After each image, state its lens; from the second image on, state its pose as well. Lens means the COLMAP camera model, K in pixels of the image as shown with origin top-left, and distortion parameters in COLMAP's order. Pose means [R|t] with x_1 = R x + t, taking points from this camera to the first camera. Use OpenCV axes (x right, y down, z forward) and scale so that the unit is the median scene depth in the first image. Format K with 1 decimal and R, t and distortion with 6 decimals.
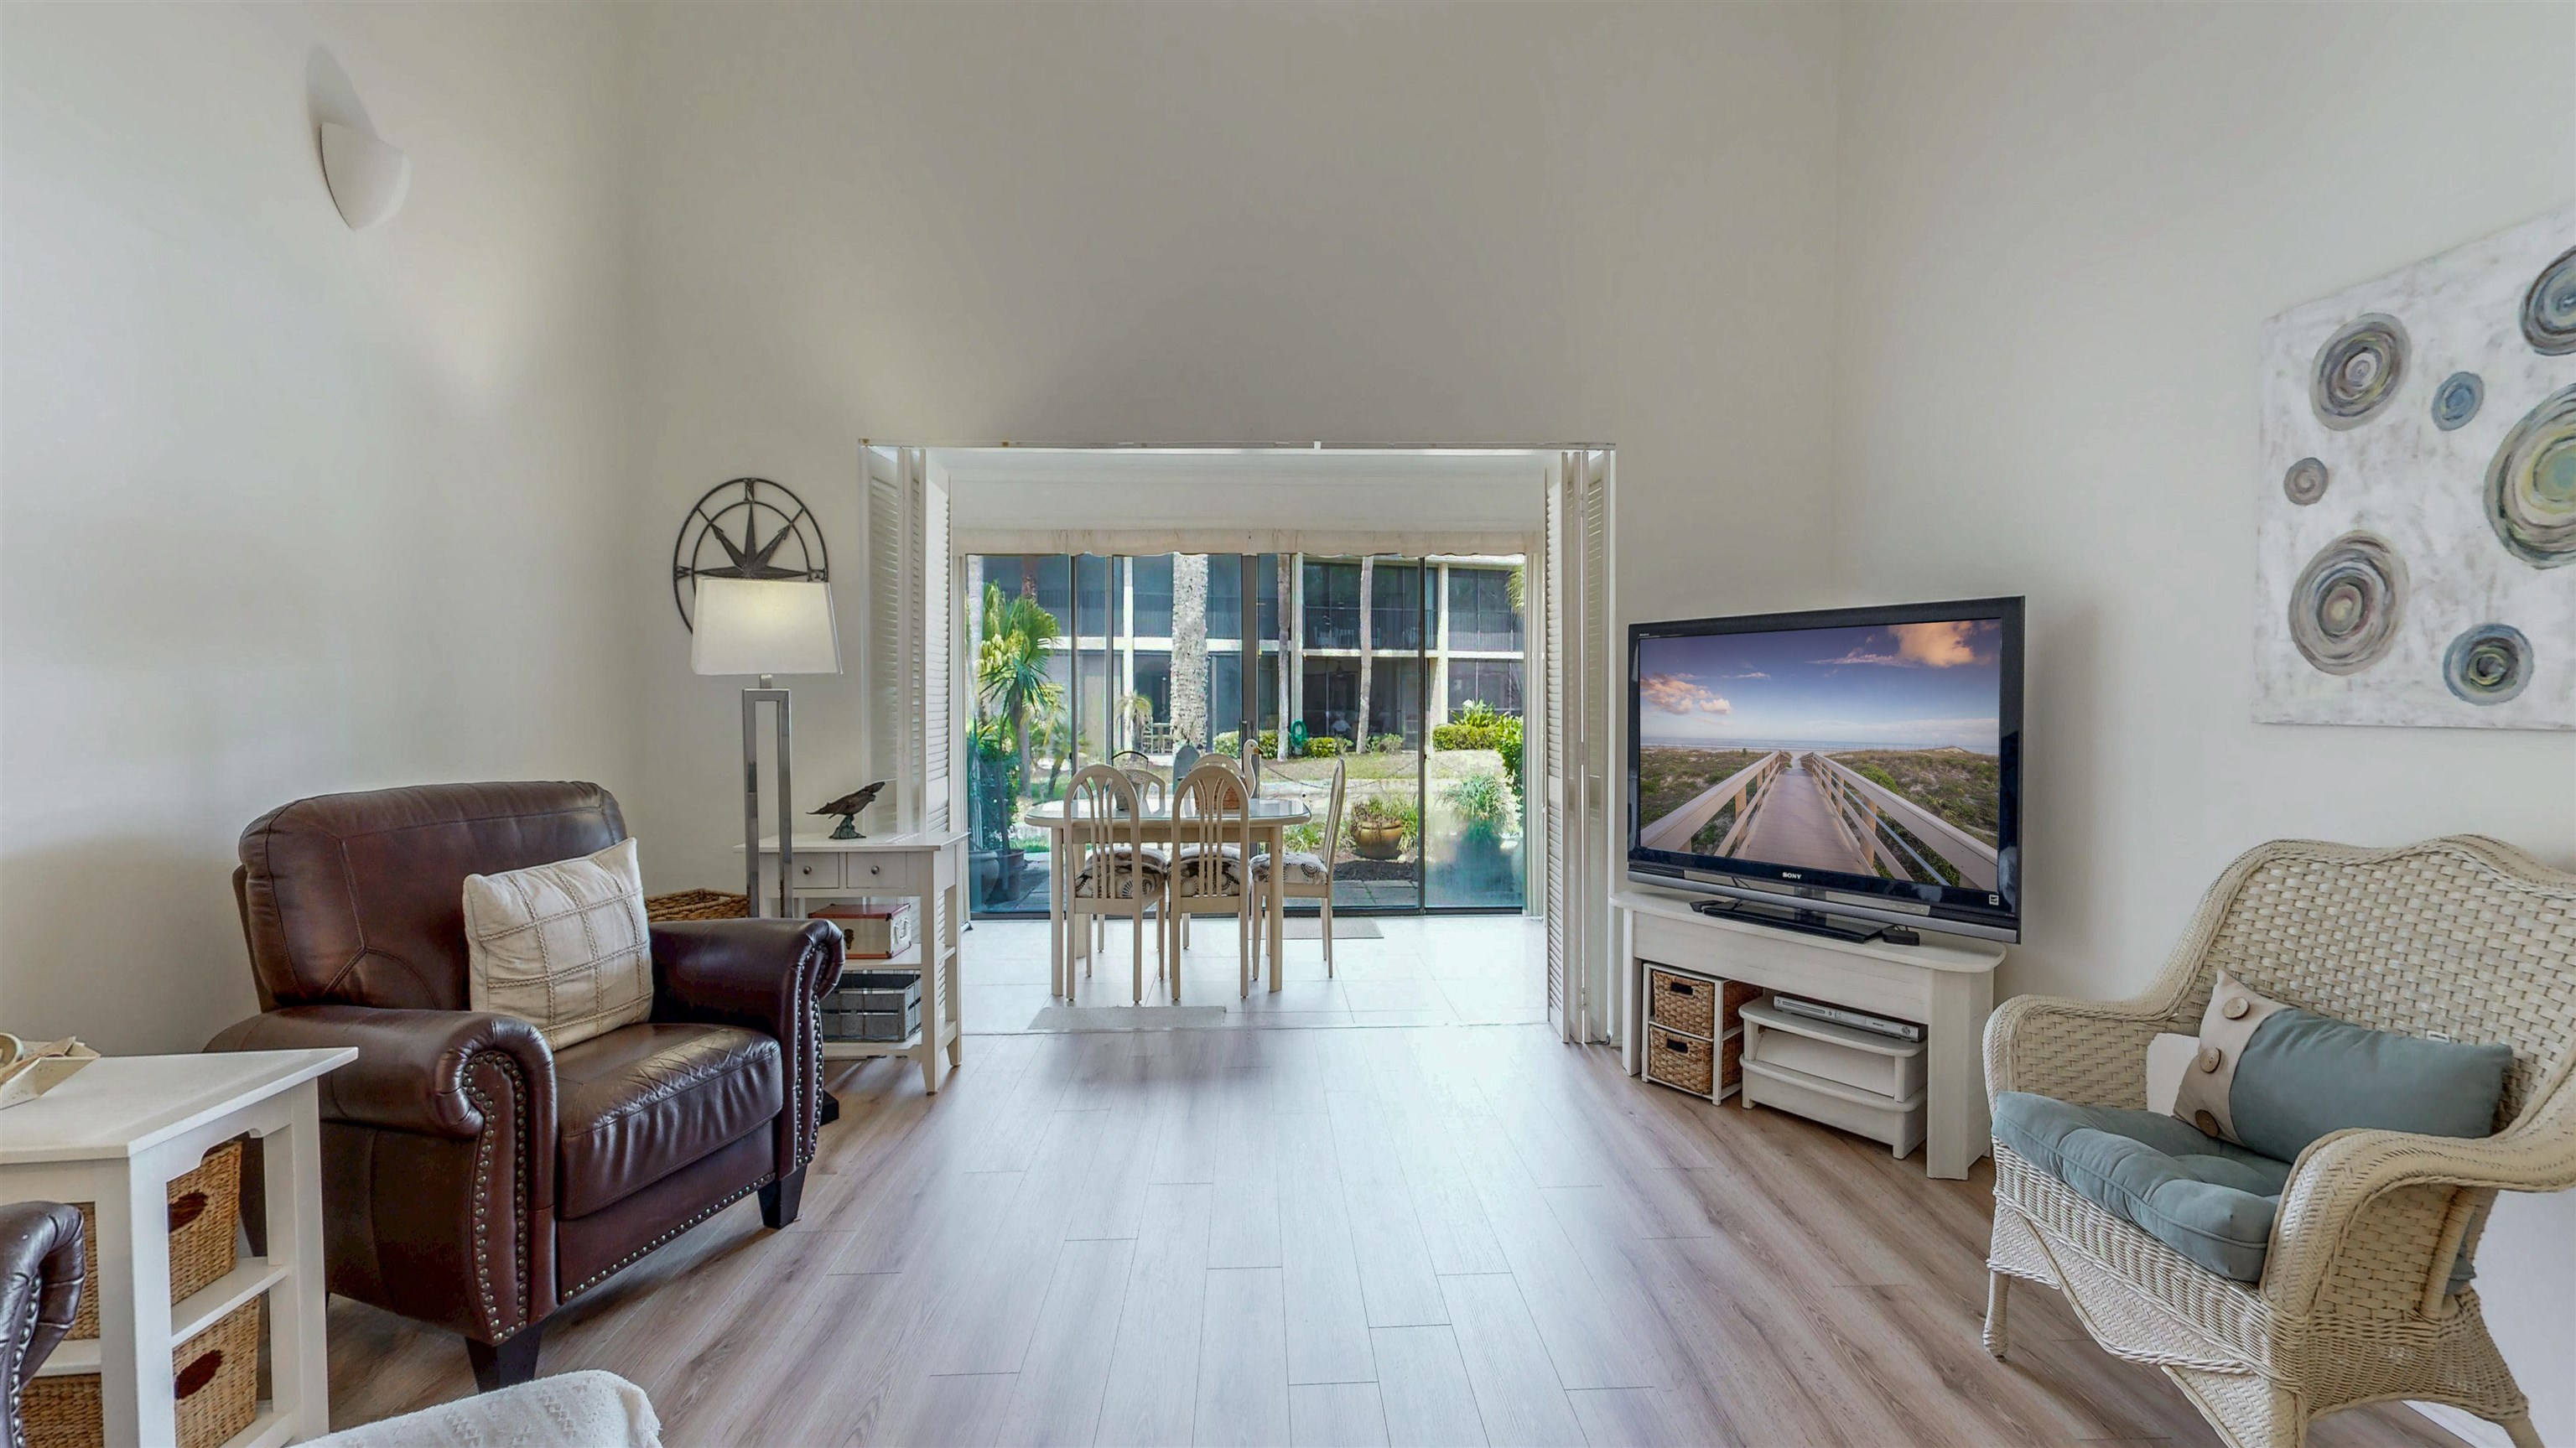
lens RADIAL K [[949.8, 0, 1293.6], [0, 949.8, 721.2], [0, 0, 1]] dist [-0.001148, 0.000156]
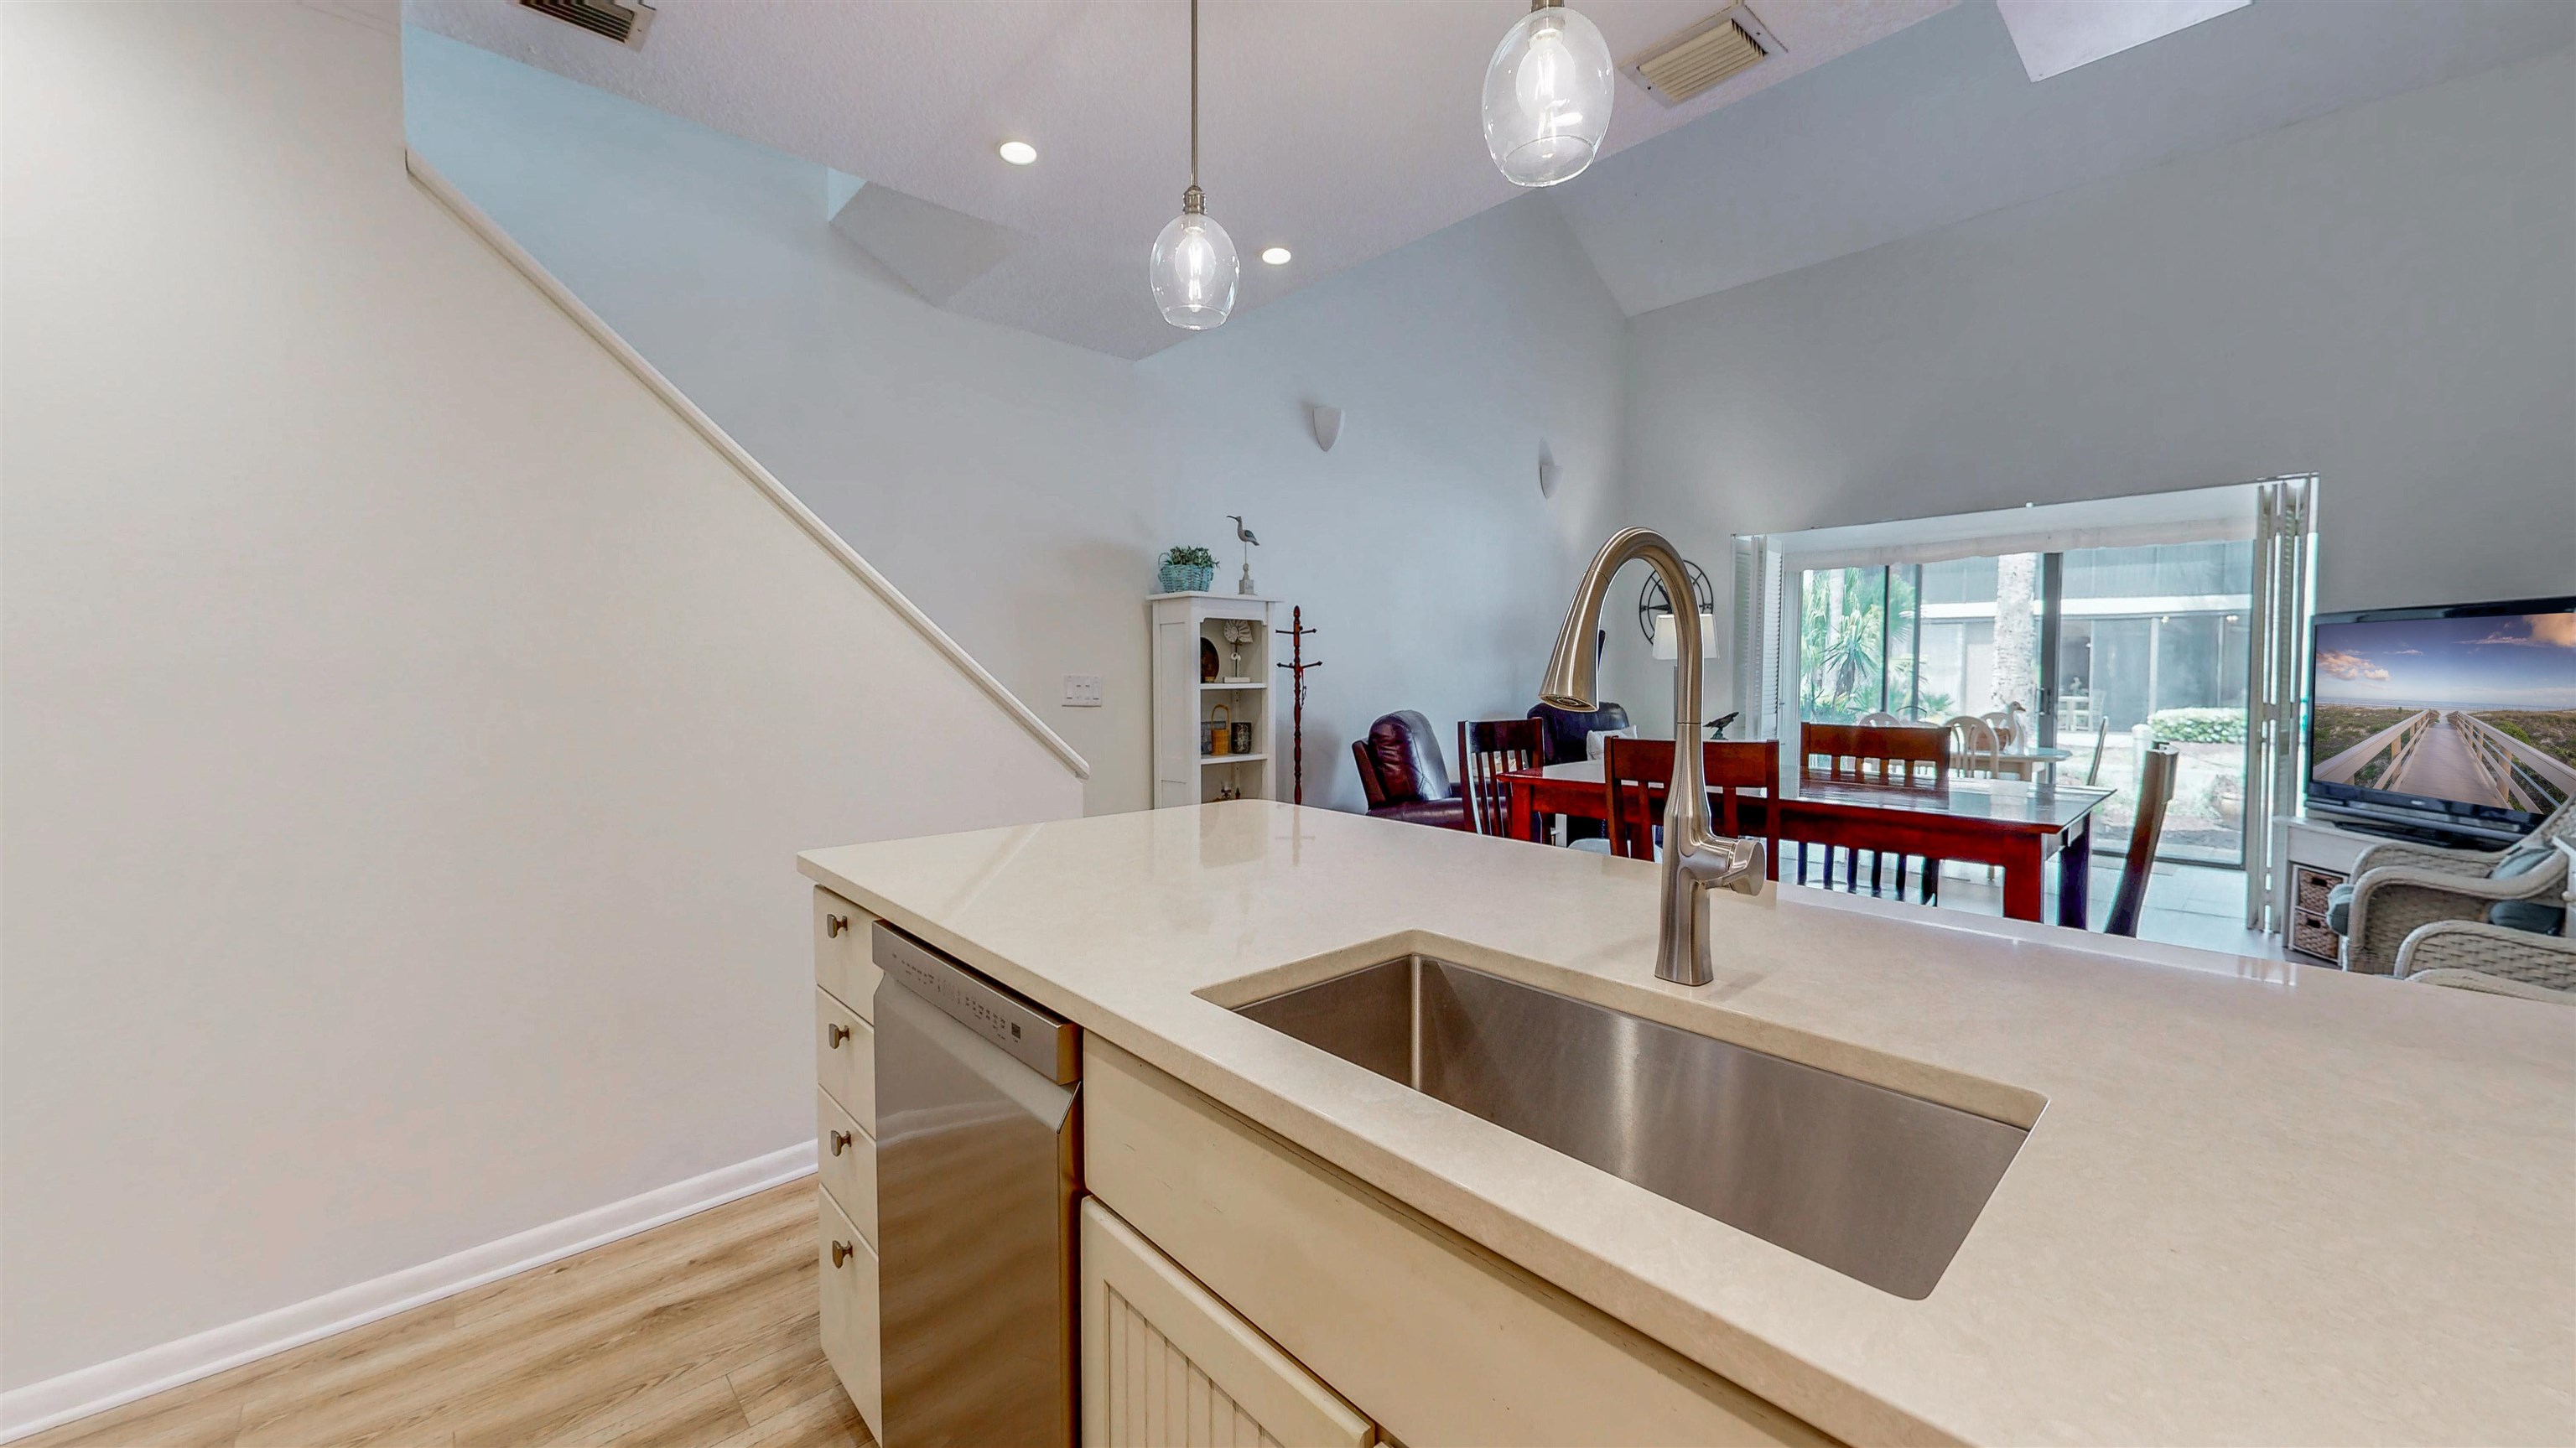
lens RADIAL K [[771.5, 0, 1304.2], [0, 771.5, 676.1], [0, 0, 1]] dist [0.001727, 0.000326]
pose [[0.573461, 0.028104, -0.818751, 0.482582], [-0.032177, 0.999413, 0.011769, 0.021571], [0.818601, 0.019596, 0.574028, -0.861116]]
